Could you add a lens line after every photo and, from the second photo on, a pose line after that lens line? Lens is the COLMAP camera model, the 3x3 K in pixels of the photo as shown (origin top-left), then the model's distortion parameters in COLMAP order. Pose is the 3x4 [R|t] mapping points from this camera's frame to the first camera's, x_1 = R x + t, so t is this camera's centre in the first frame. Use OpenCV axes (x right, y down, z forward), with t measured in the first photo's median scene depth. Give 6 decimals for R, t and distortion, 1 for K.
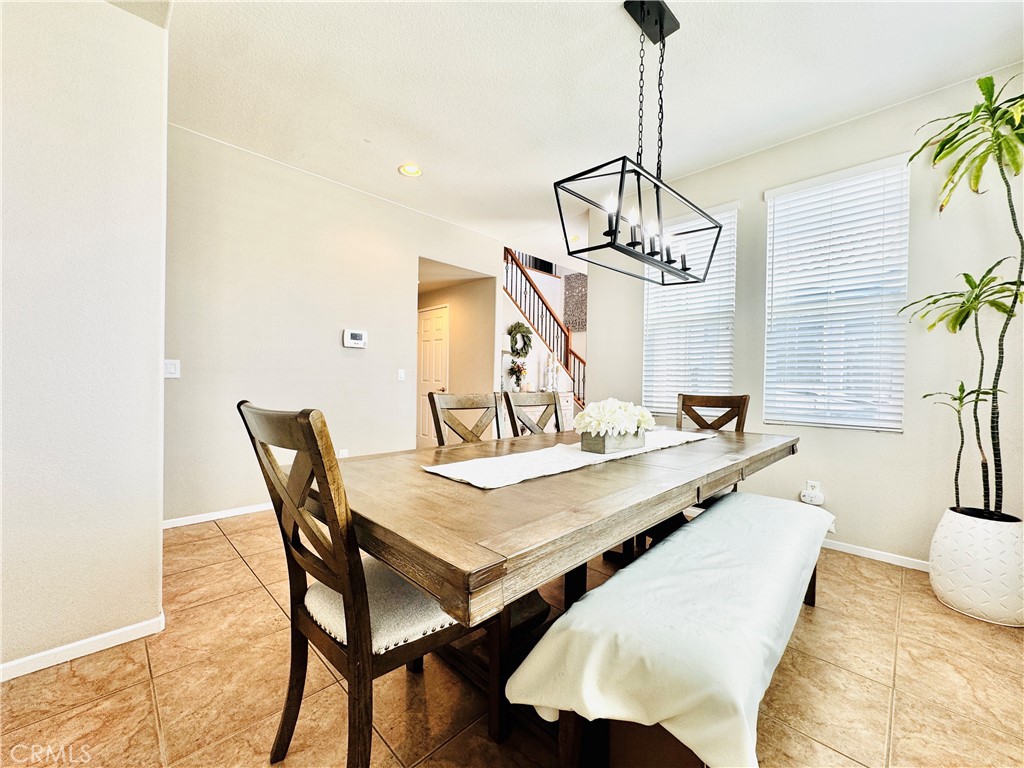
lens RADIAL K [[409.2, 0, 512.2], [0, 409.2, 383.3], [0, 0, 1]] dist [-0.002519, 0.000491]
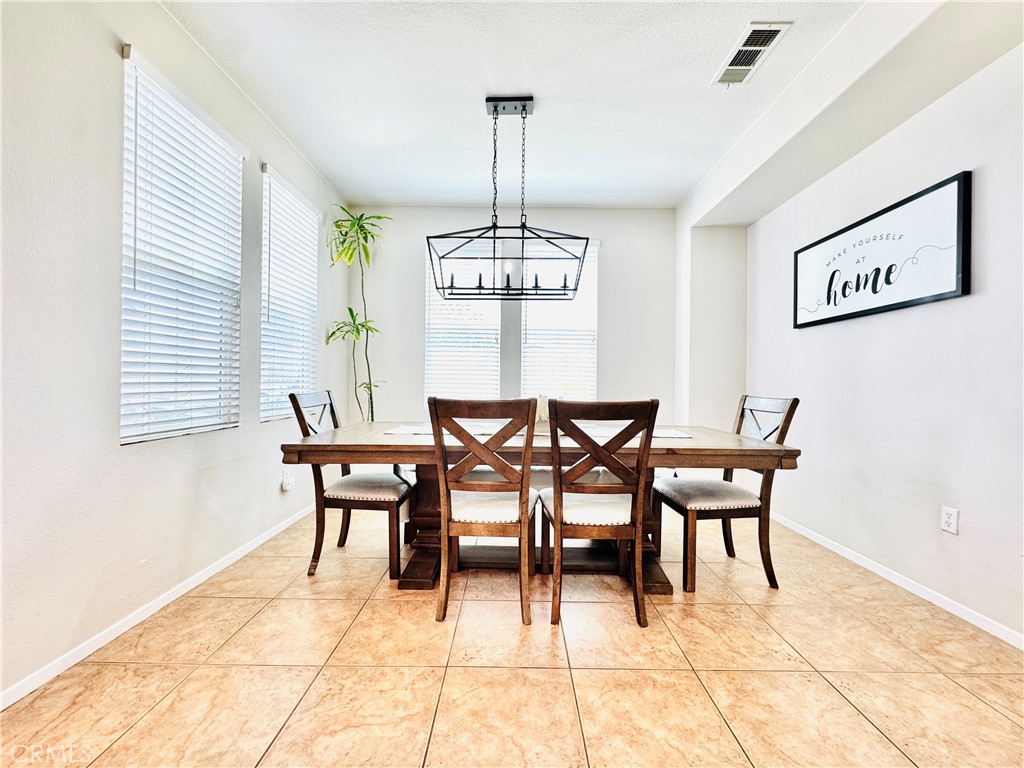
lens RADIAL K [[409.2, 0, 512.2], [0, 409.2, 383.3], [0, 0, 1]] dist [-0.002519, 0.000491]
pose [[-0.698725, -0.026476, 0.714900, -0.203545], [-0.019700, 0.999648, 0.017767, -0.007299], [-0.715119, -0.001669, -0.699001, 0.616980]]
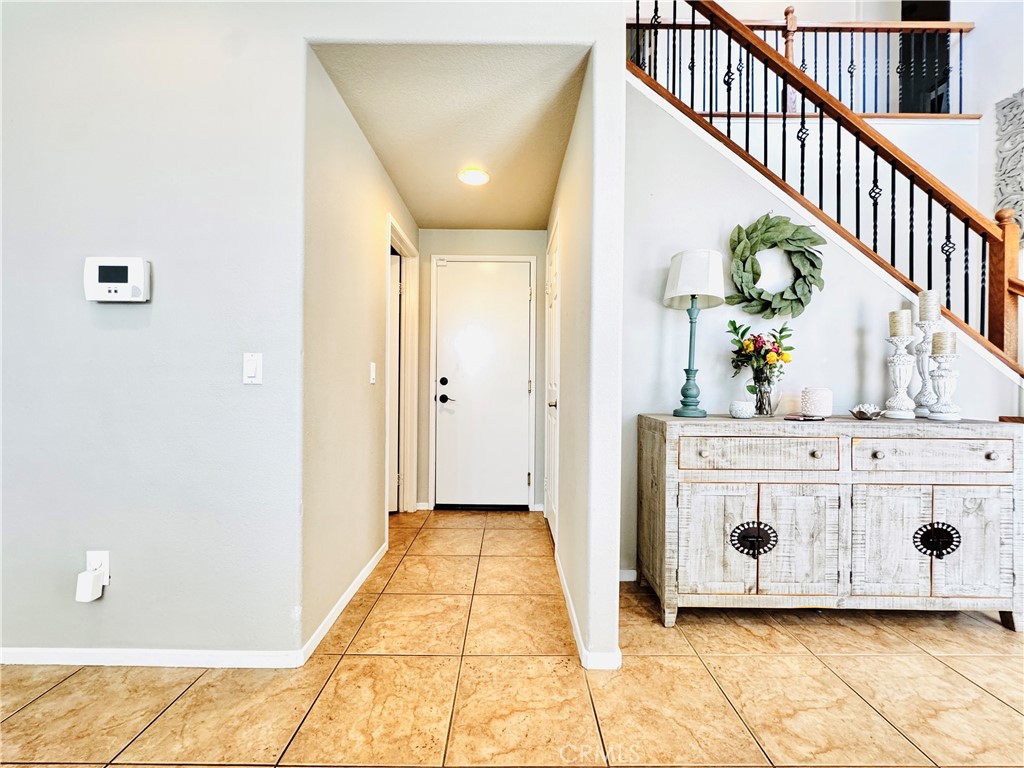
lens RADIAL K [[407.2, 0, 513.1], [0, 407.2, 382.3], [0, 0, 1]] dist [-0.000036, 0.000195]
pose [[0.708817, -0.011702, -0.705295, 0.109504], [-0.000274, 0.999858, -0.016864, -0.001151], [0.705393, 0.012146, 0.708713, 0.626824]]
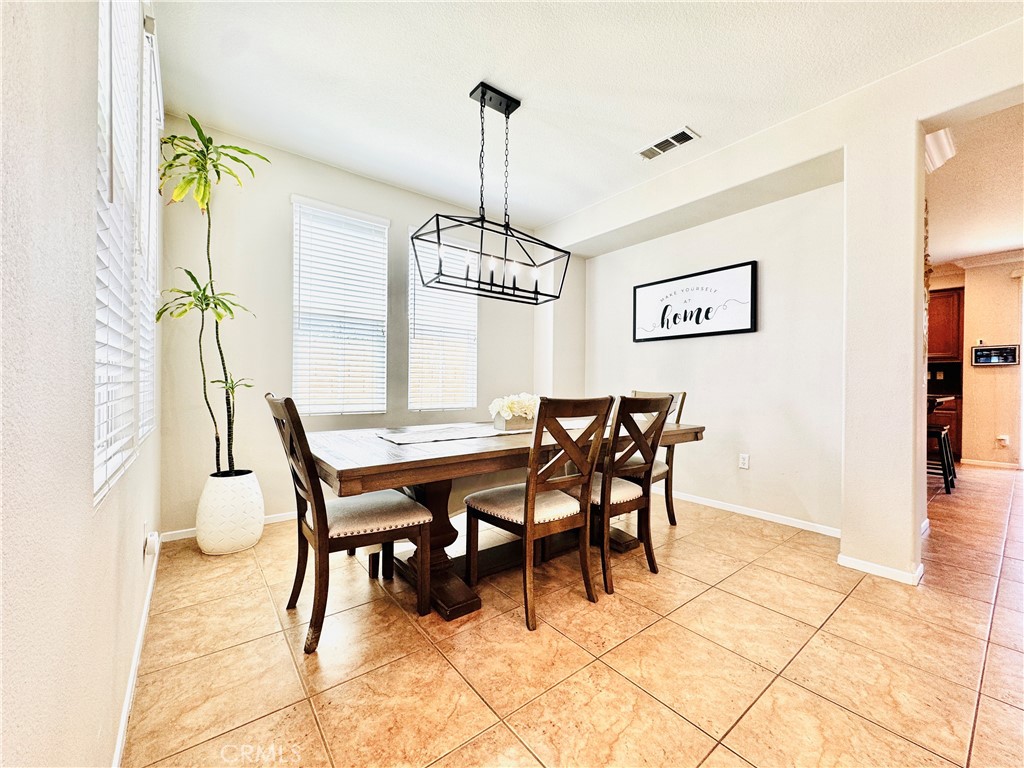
lens RADIAL K [[409.2, 0, 512.2], [0, 409.2, 383.3], [0, 0, 1]] dist [-0.002519, 0.000491]
pose [[-0.991981, -0.028418, 0.123153, 0.034229], [-0.027613, 0.999585, 0.008240, -0.002288], [-0.123336, 0.004774, -0.992354, 0.735953]]
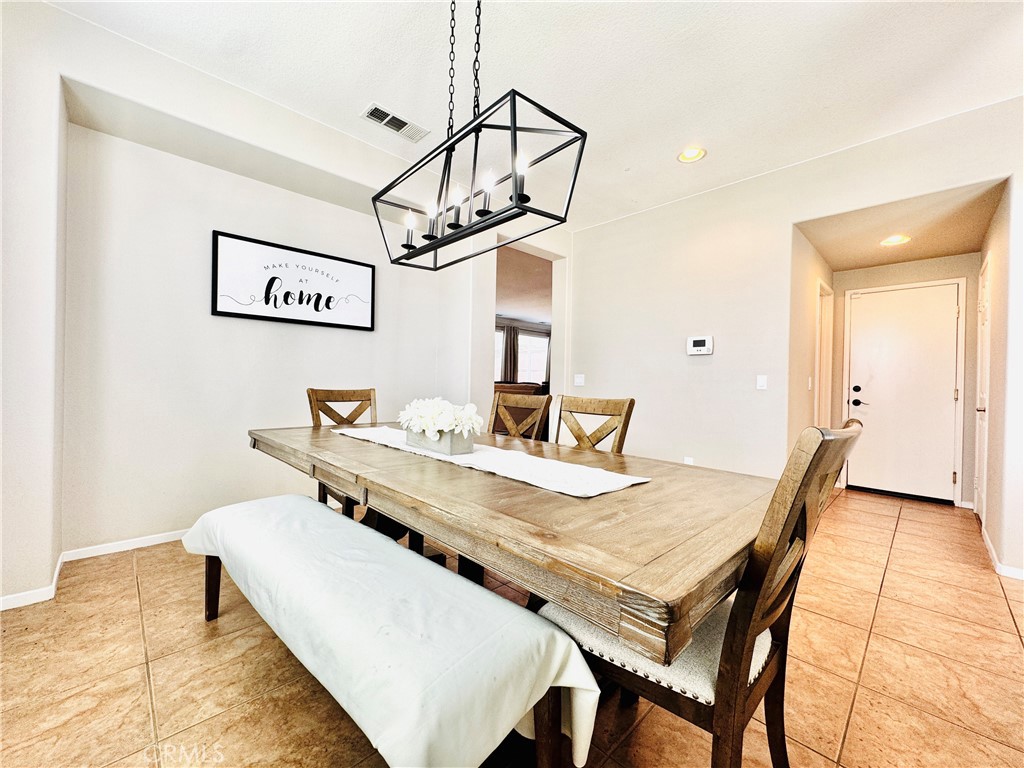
lens RADIAL K [[409.2, 0, 512.2], [0, 409.2, 383.3], [0, 0, 1]] dist [-0.002519, 0.000491]
pose [[-0.015844, -0.014425, -0.999770, 0.374016], [-0.024777, 0.999595, -0.014030, 0.003281], [0.999567, 0.024549, -0.016195, 0.362394]]
